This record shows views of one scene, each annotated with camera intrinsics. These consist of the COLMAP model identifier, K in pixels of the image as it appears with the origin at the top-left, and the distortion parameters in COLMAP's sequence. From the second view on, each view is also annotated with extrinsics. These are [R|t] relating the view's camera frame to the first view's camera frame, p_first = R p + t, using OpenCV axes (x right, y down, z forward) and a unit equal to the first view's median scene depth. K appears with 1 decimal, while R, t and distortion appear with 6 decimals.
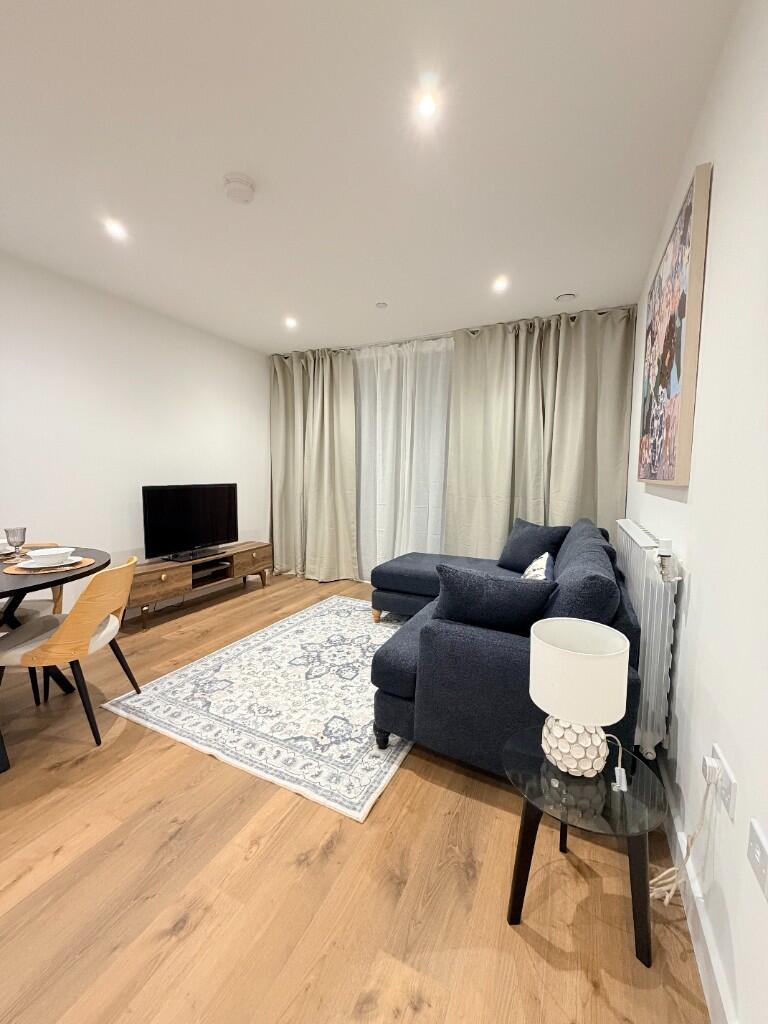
lens RADIAL K [[421.8, 0, 381.4], [0, 421.8, 515.4], [0, 0, 1]] dist [0.001316, 0.000054]
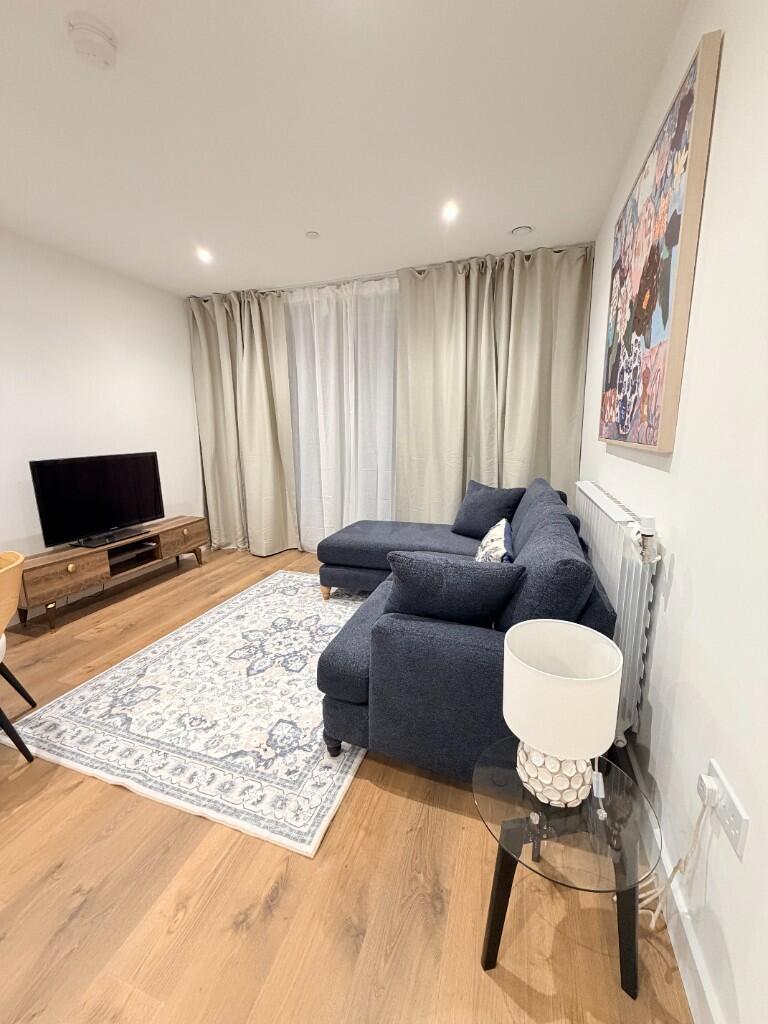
lens RADIAL K [[421.8, 0, 381.4], [0, 421.8, 515.4], [0, 0, 1]] dist [0.001316, 0.000054]
pose [[0.992377, -0.048887, 0.113129, 0.023382], [0.036889, 0.993700, 0.105825, -0.041670], [-0.117590, -0.100845, 0.987929, 0.153438]]
